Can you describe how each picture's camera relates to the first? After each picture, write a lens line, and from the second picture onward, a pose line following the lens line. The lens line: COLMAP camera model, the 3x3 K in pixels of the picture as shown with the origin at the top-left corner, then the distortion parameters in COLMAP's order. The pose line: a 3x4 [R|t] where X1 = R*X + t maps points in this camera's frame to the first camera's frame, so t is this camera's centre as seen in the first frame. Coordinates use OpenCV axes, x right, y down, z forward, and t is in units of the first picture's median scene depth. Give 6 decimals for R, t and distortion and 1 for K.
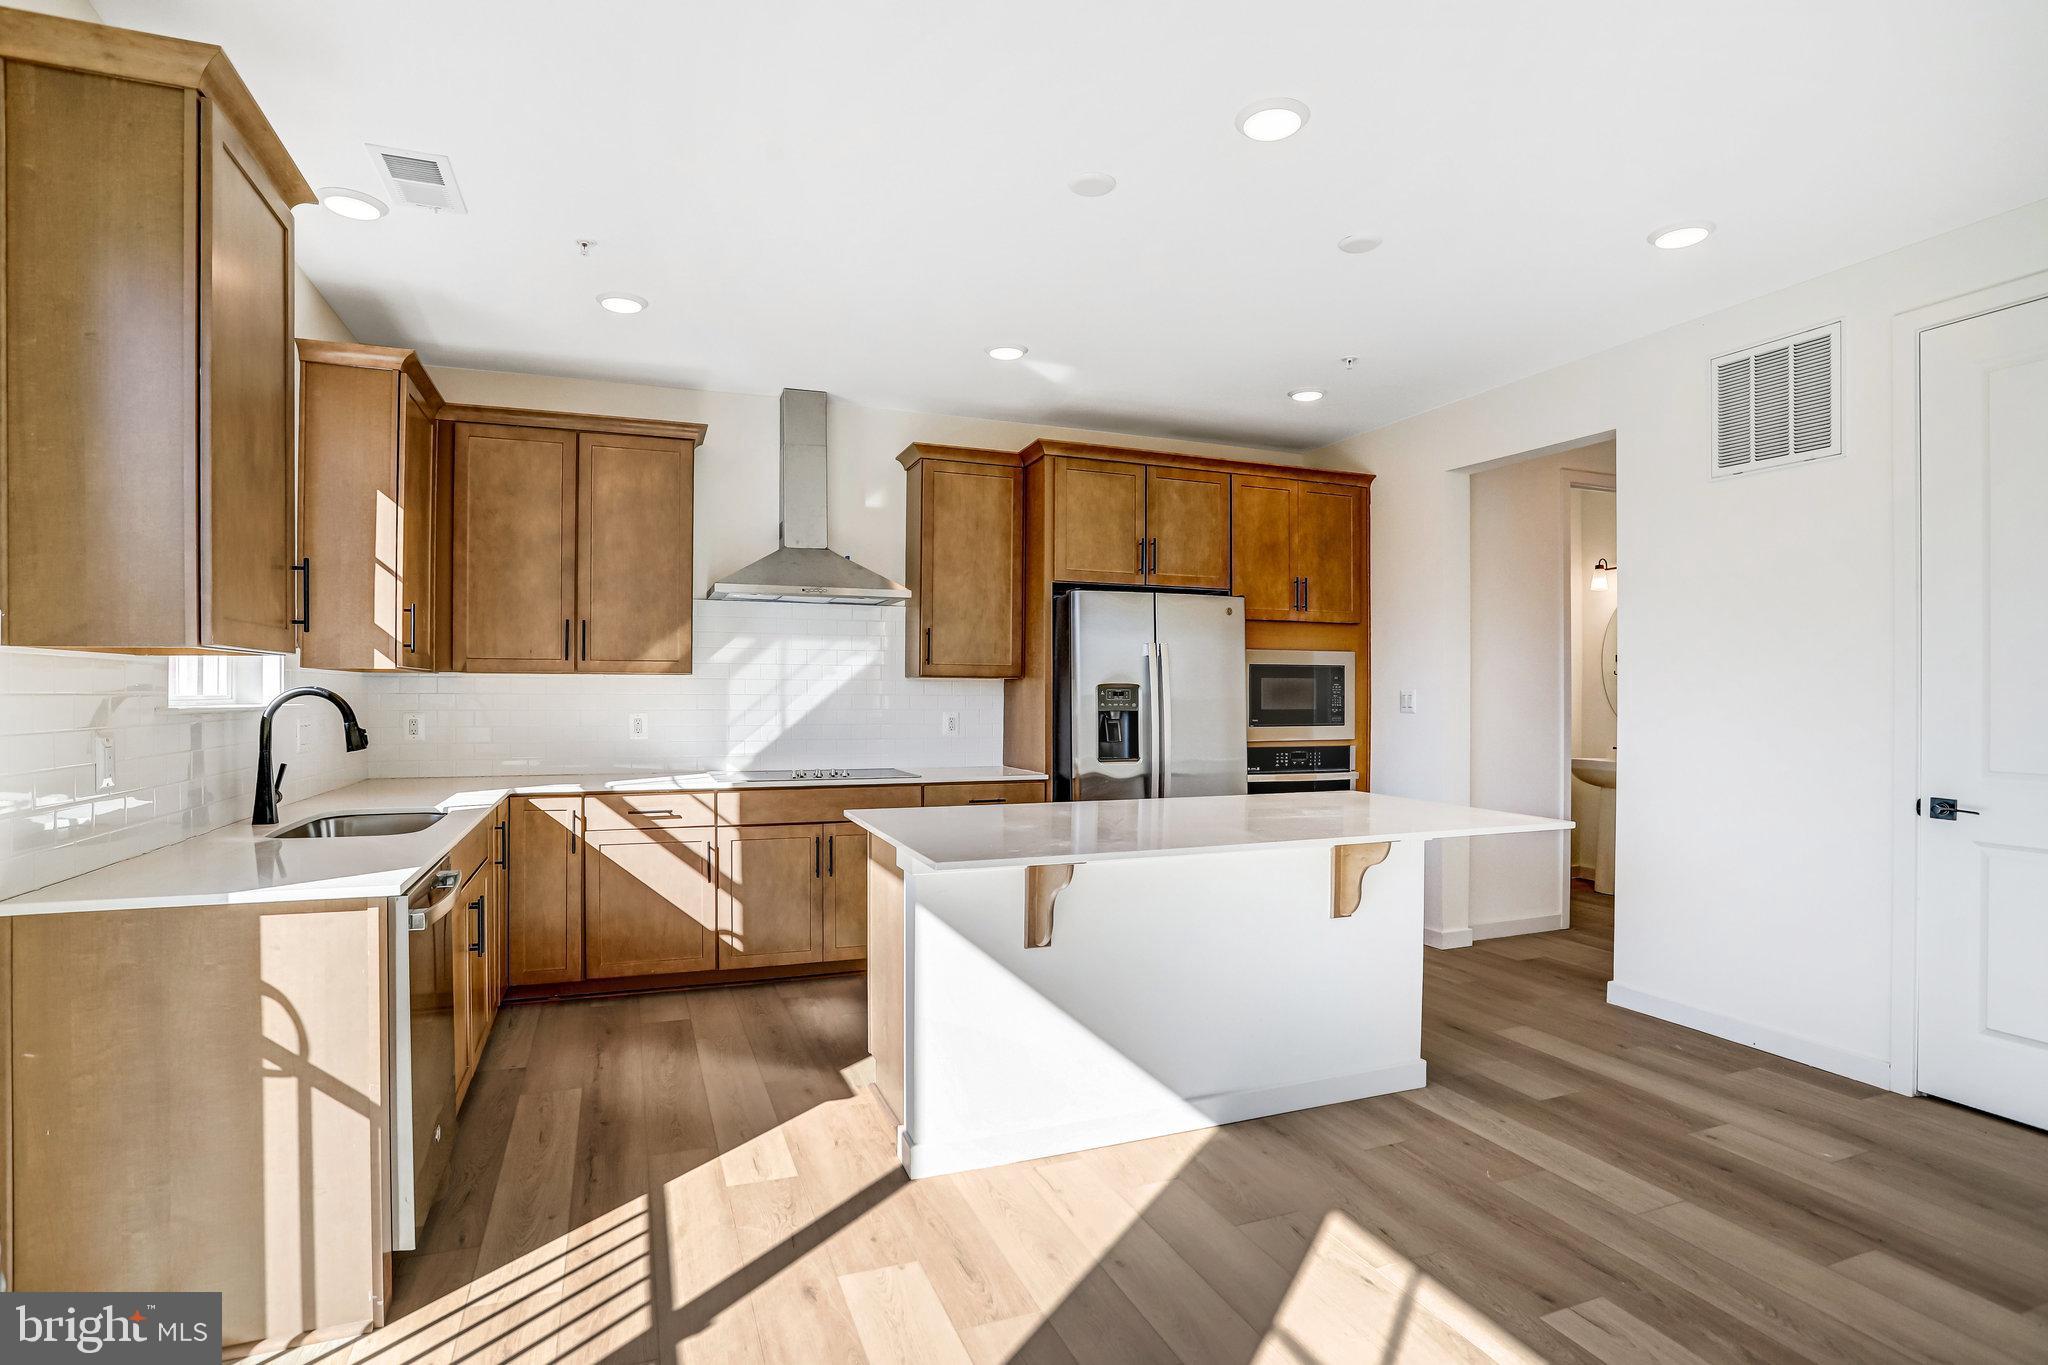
lens RADIAL K [[1032.8, 0, 1024.0], [0, 1032.8, 682.5], [0, 0, 1]] dist [-0.080452, 0.038814]
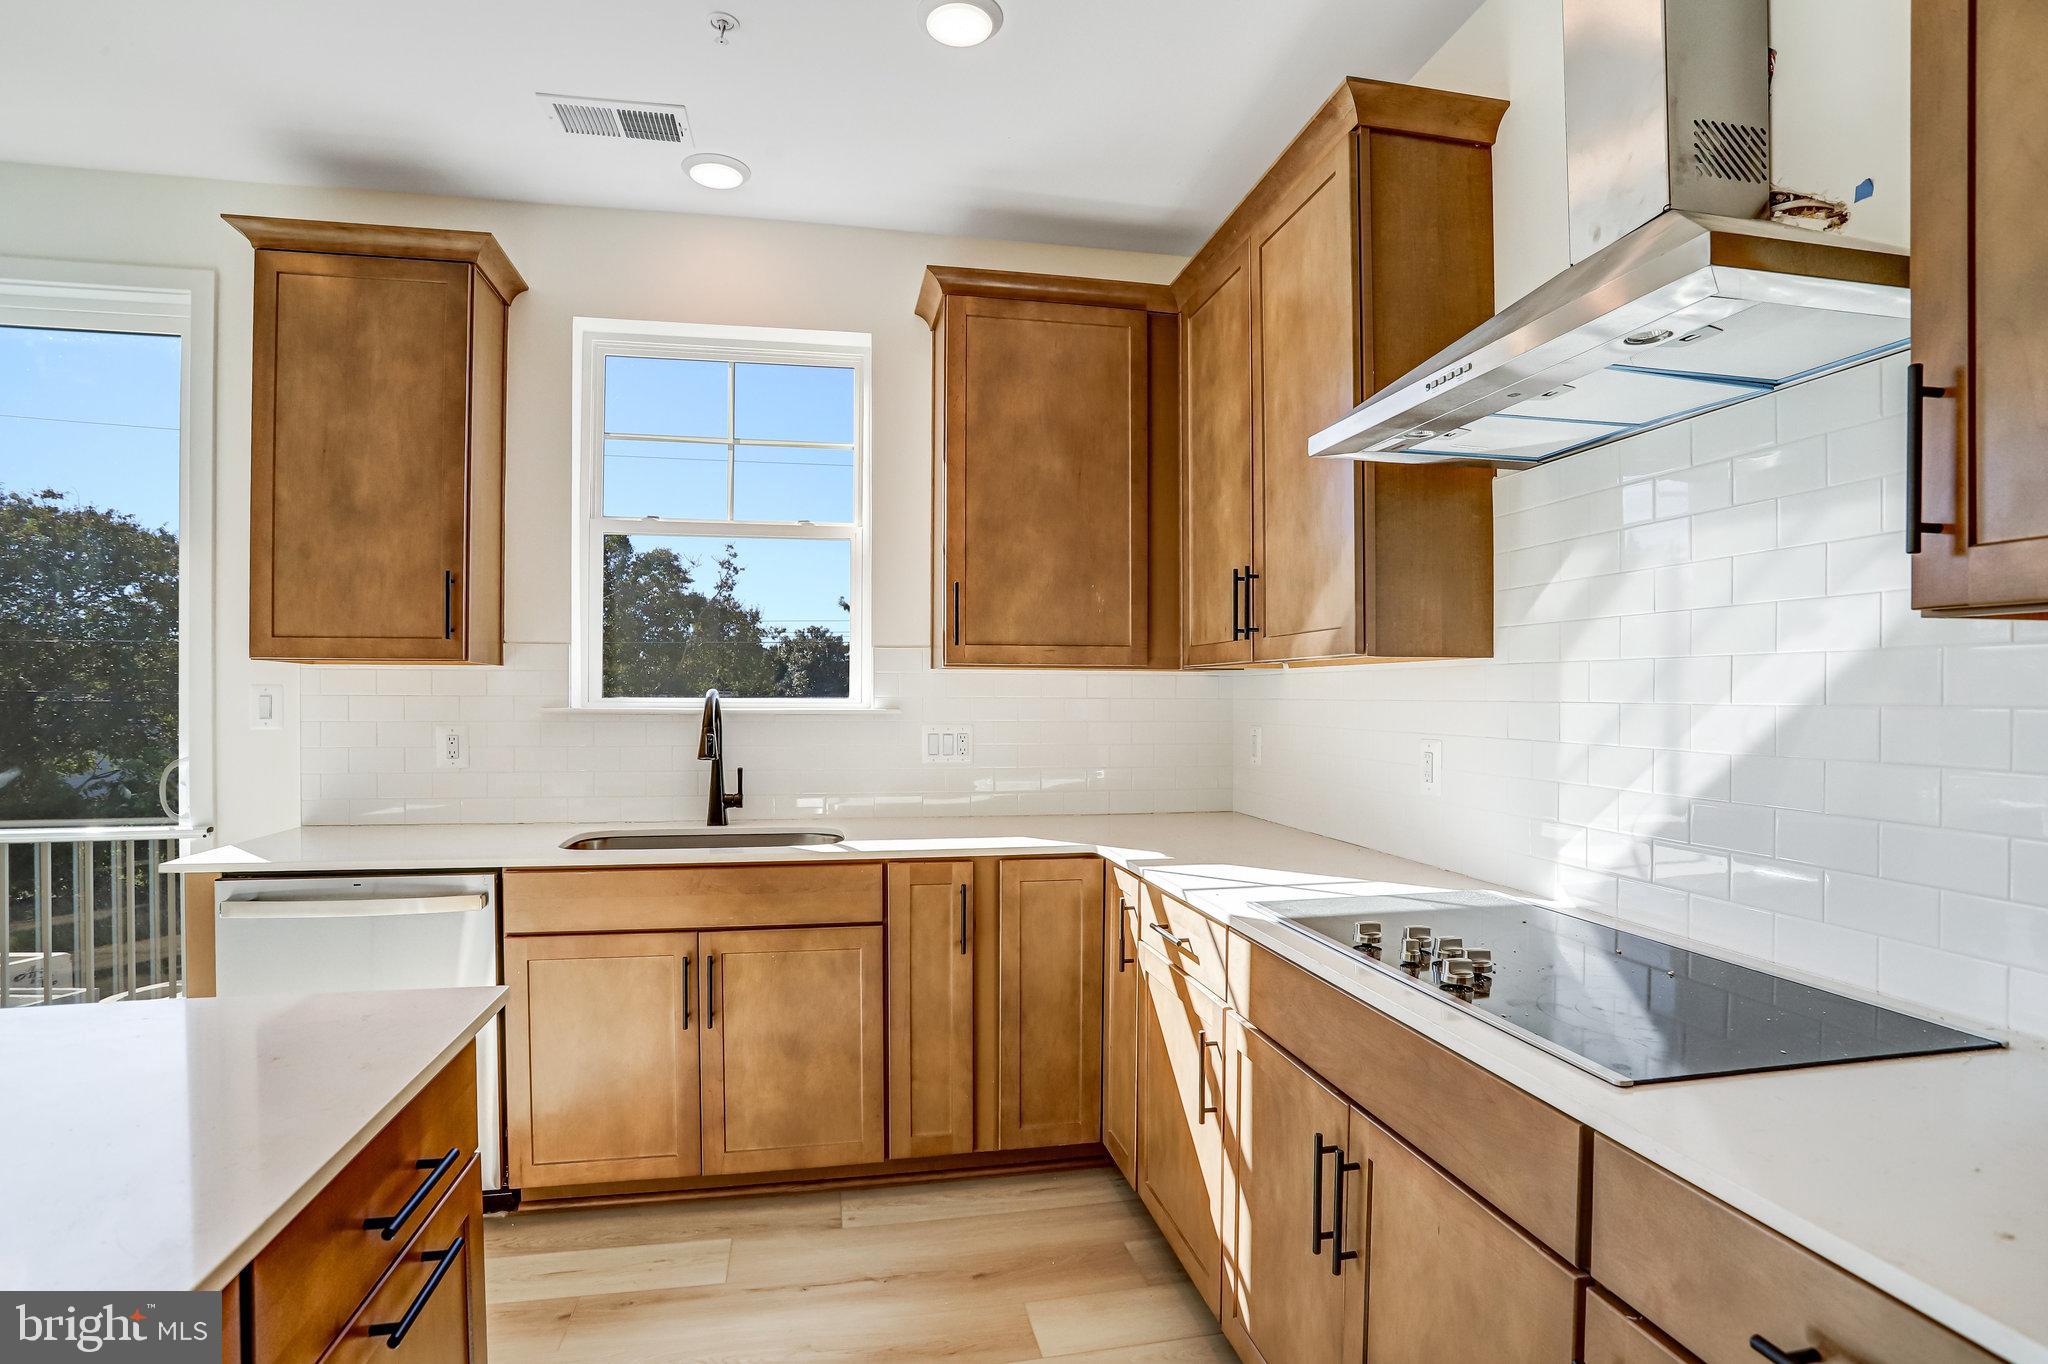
lens RADIAL K [[1032.8, 0, 1024.0], [0, 1032.8, 682.0], [0, 0, 1]] dist [-0.080452, 0.038814]
pose [[-0.183145, -0.012193, -0.983010, 0.139800], [0.015178, 0.999769, -0.015229, 0.007923], [0.982969, -0.017709, -0.182917, 0.955934]]
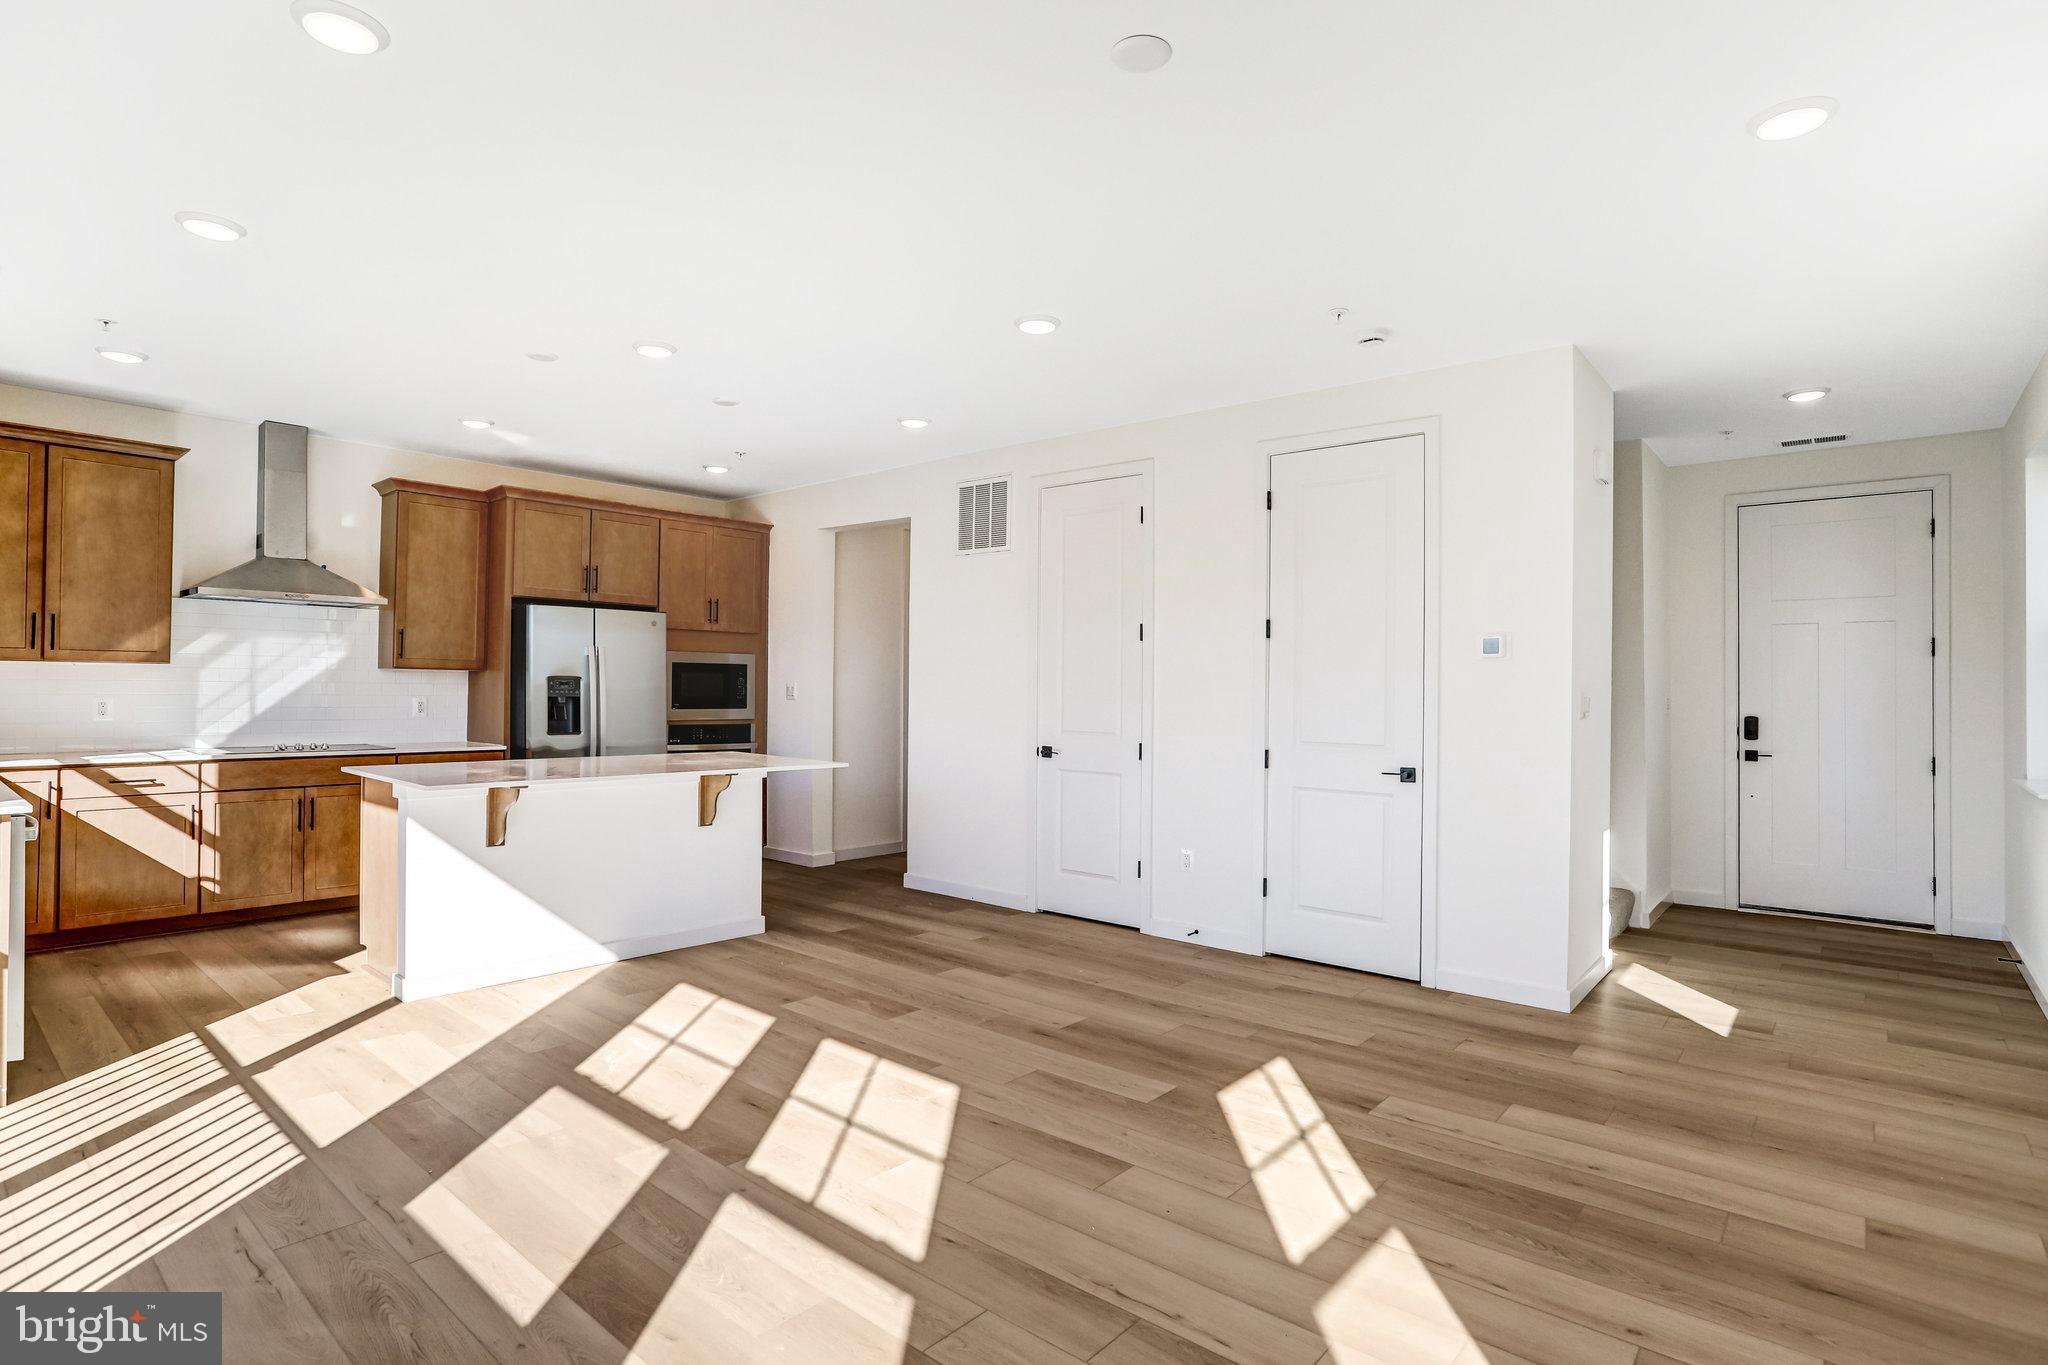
lens RADIAL K [[1032.7, 0, 1024.0], [0, 1032.7, 682.5], [0, 0, 1]] dist [-0.062495, 0.028117]
pose [[0.883461, 0.010042, 0.468397, -0.001562], [-0.014119, 0.999887, 0.005193, -0.006030], [-0.468292, -0.011201, 0.883503, -0.457509]]
